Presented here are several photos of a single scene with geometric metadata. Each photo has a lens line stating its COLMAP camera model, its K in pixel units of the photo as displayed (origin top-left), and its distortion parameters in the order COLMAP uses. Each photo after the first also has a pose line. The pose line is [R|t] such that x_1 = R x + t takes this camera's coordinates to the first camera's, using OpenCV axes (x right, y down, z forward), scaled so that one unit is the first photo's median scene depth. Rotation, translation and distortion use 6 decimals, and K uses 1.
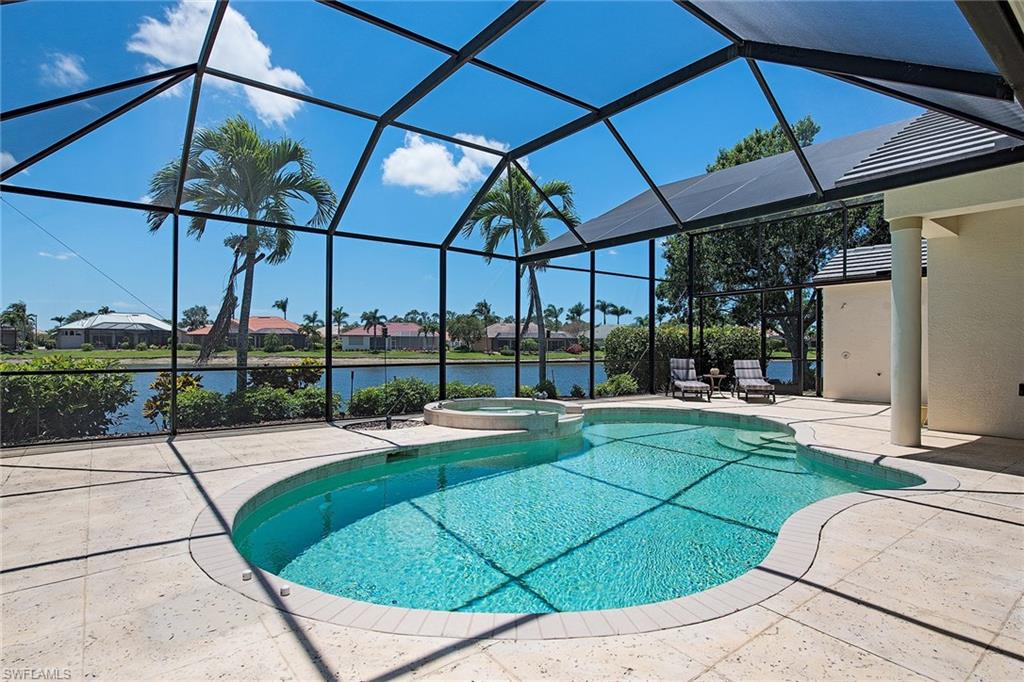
lens RADIAL K [[525.7, 0, 510.3], [0, 525.7, 343.9], [0, 0, 1]] dist [0.001275, 0.000119]
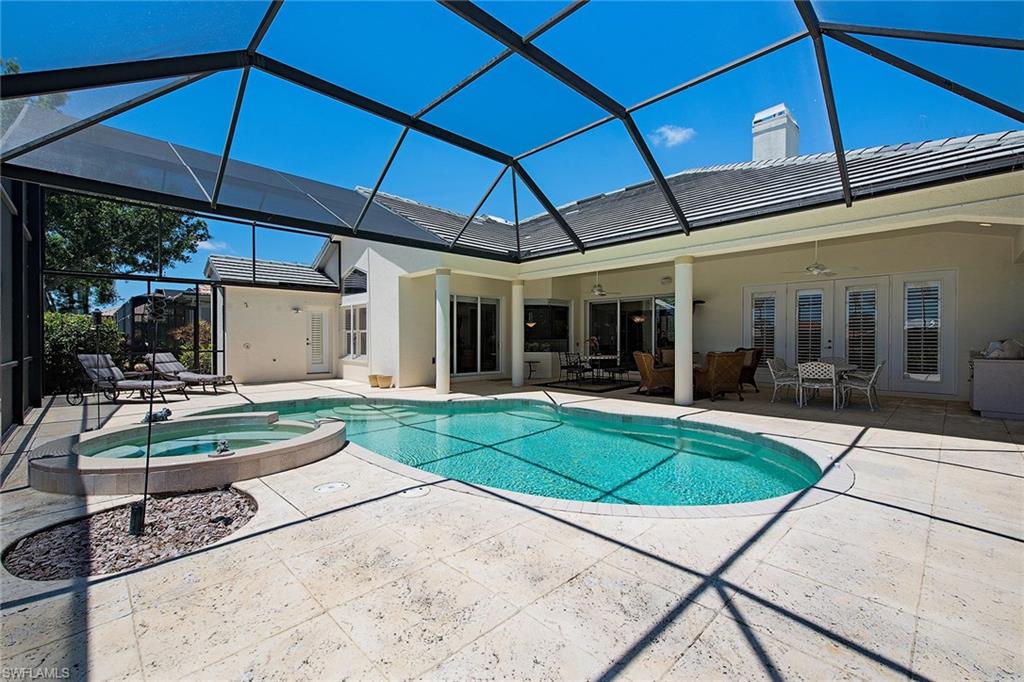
lens RADIAL K [[436.5, 0, 509.7], [0, 436.5, 341.4], [0, 0, 1]] dist [-0.000507, -0.000039]
pose [[-0.103227, -0.007480, 0.994630, -1.380940], [-0.007181, 0.999951, 0.006774, -0.001681], [-0.994632, -0.006444, -0.103276, 1.675527]]
